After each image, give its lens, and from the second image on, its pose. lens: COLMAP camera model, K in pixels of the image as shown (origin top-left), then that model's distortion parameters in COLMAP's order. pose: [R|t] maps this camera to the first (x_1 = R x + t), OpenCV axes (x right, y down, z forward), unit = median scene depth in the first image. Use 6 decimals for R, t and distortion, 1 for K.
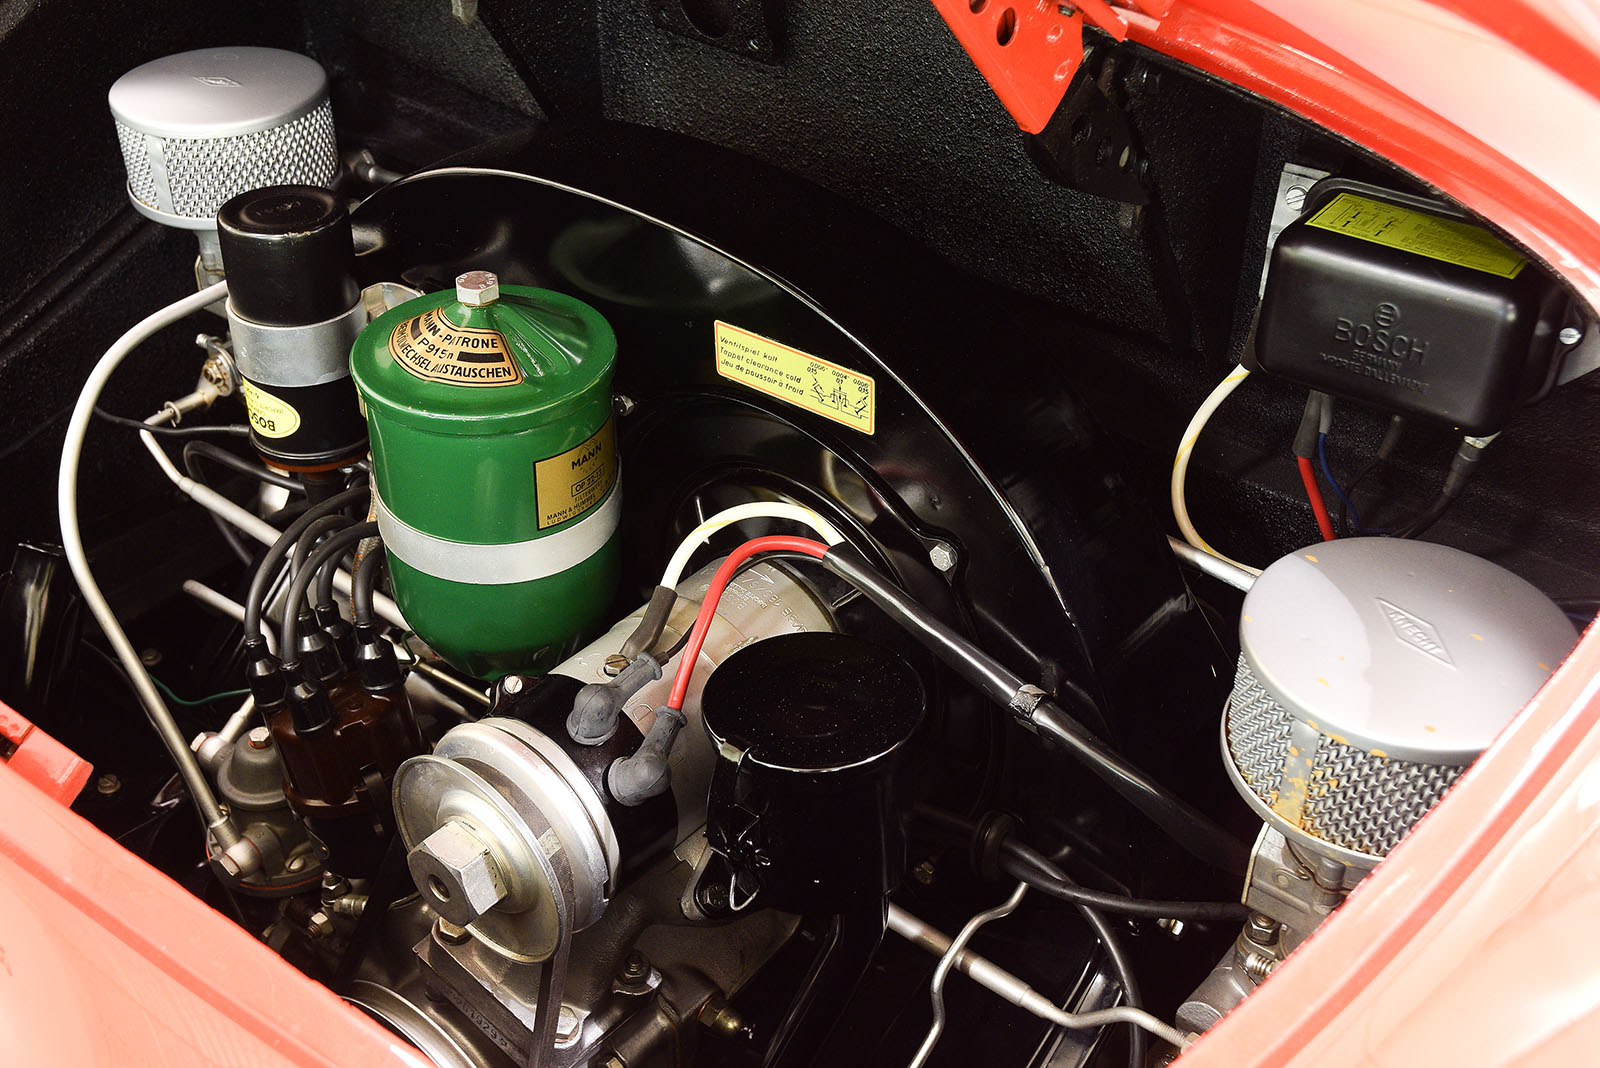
lens RADIAL K [[1949.4, 0, 800.0], [0, 1949.4, 534.0], [0, 0, 1]] dist [0.011379, 0.021146]
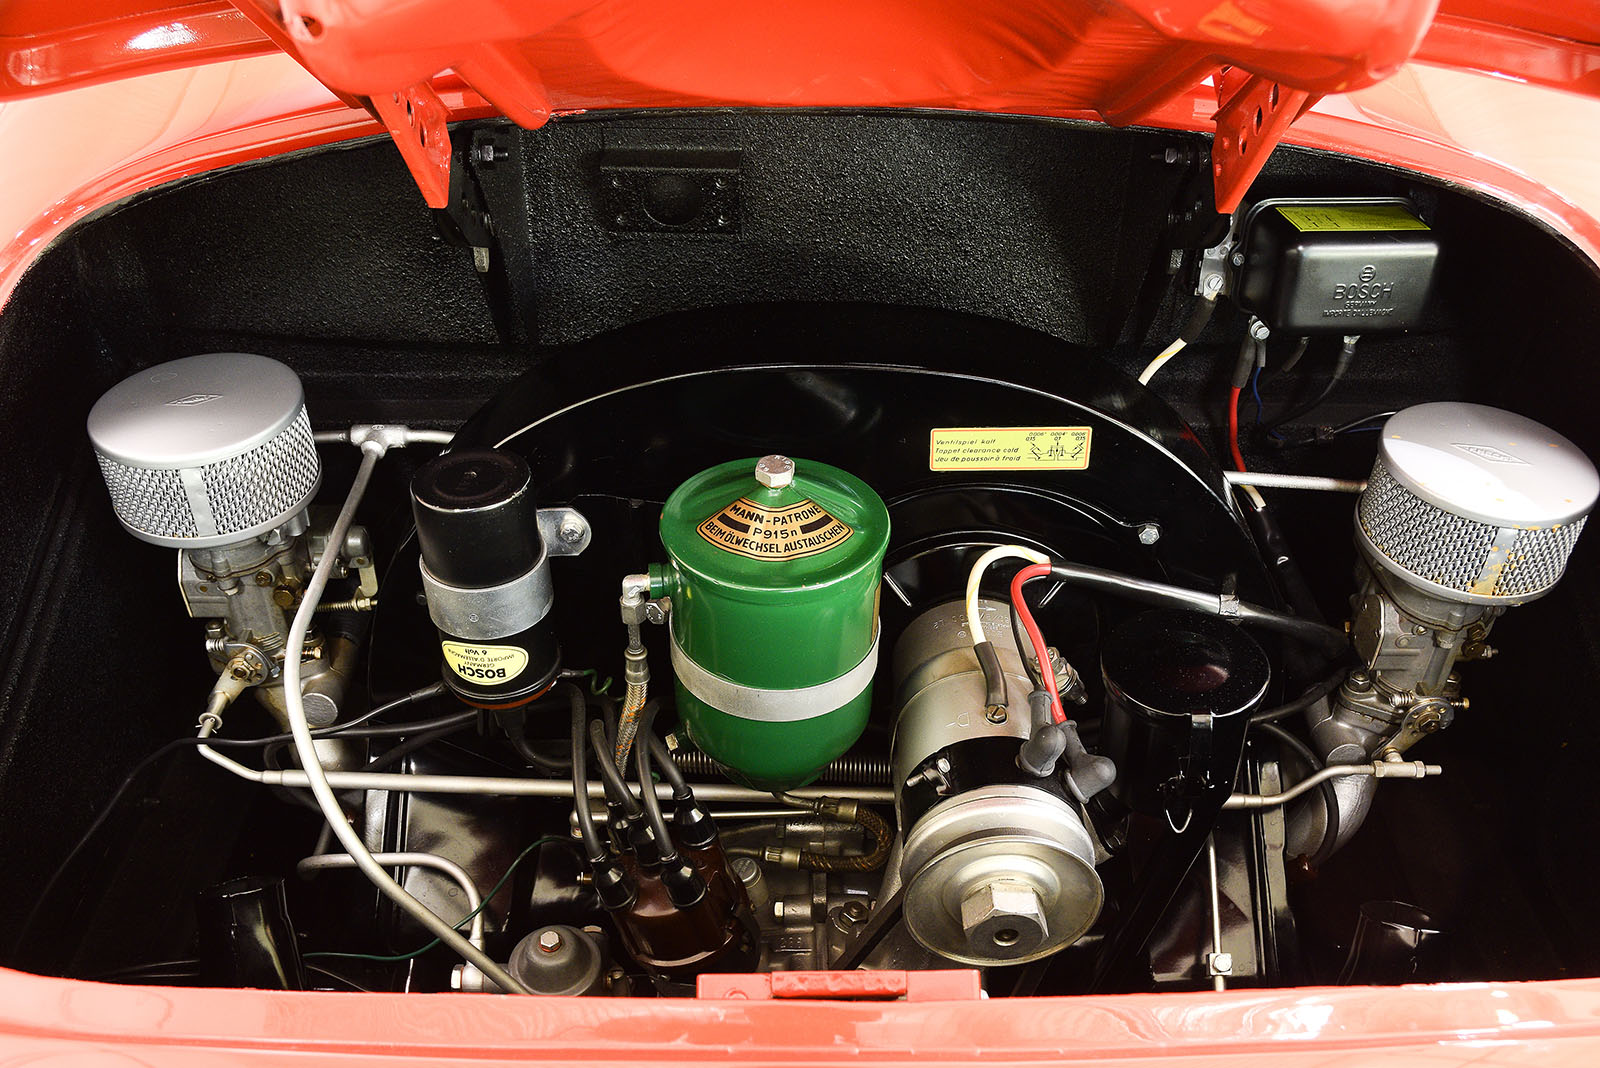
lens RADIAL K [[1398.3, 0, 800.0], [0, 1398.3, 534.0], [0, 0, 1]] dist [-0.076338, 0.001488]
pose [[0.764746, -0.367326, 0.529372, -0.608165], [0.353560, 0.926075, 0.131832, -0.196664], [-0.538664, 0.086347, 0.838084, 0.308204]]
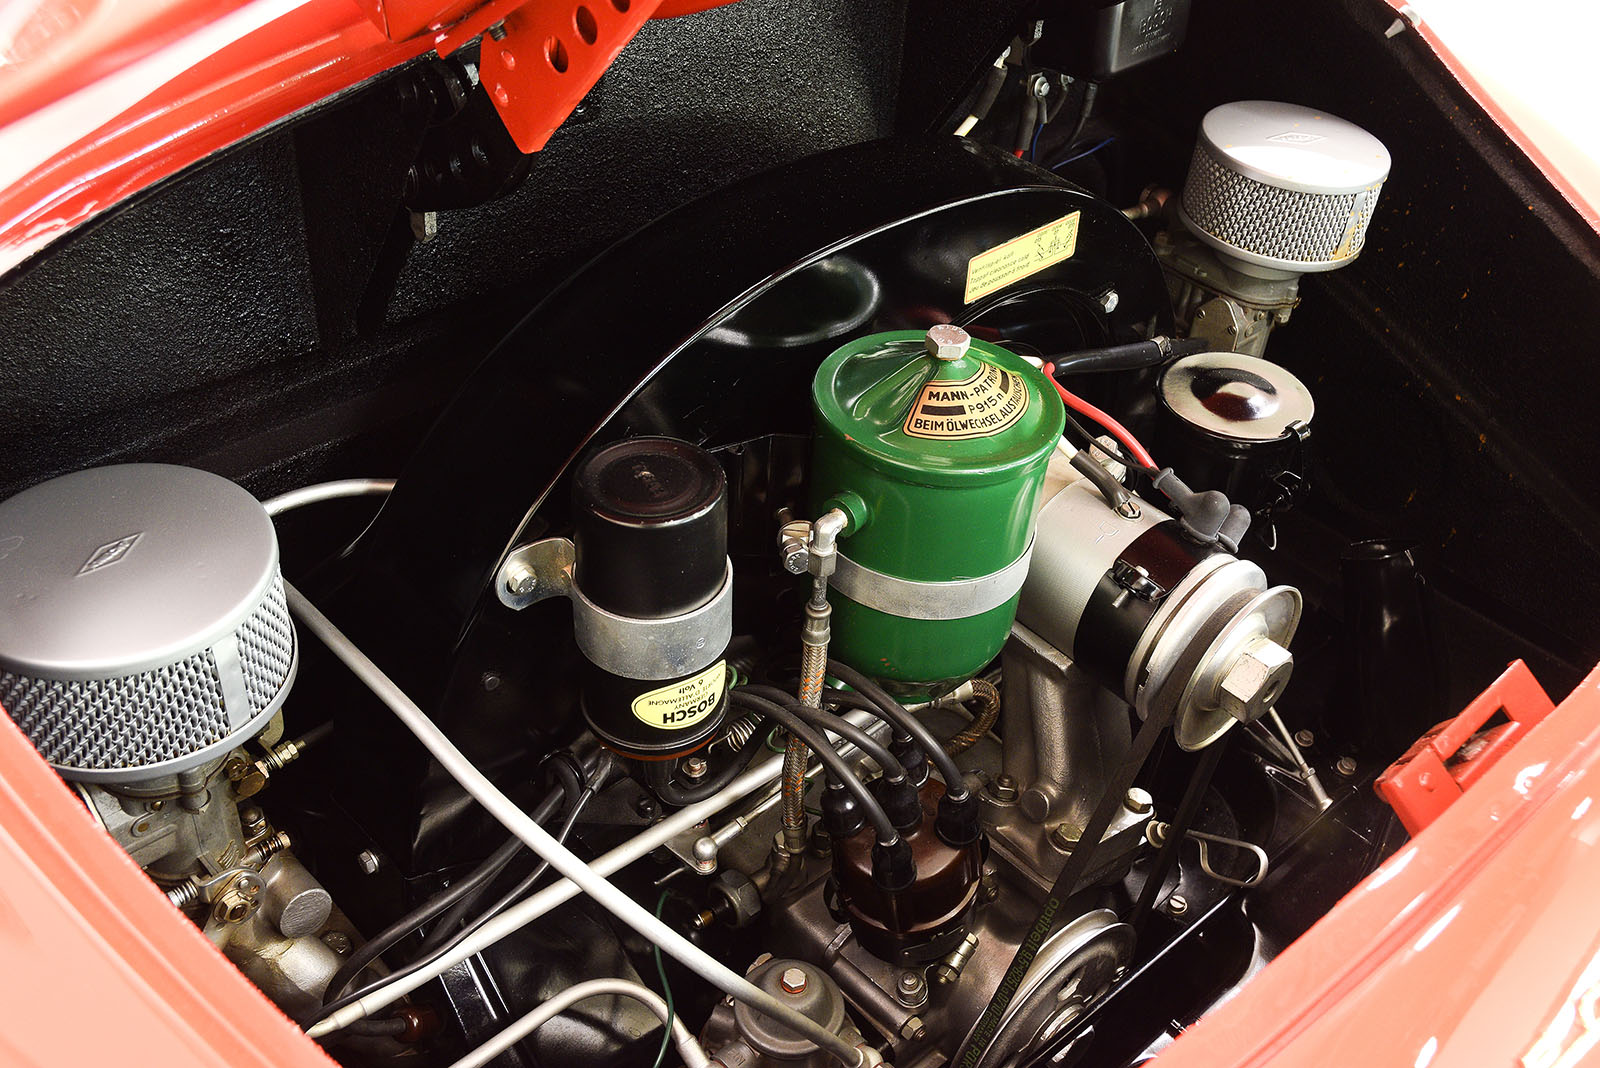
lens RADIAL K [[1618.1, 0, 800.0], [0, 1618.1, 534.0], [0, 0, 1]] dist [-0.016248, -0.000695]
pose [[0.127162, -0.602261, 0.788106, -0.918460], [0.499333, 0.725400, 0.473774, -0.500870], [-0.857028, 0.333281, 0.392972, 0.770647]]
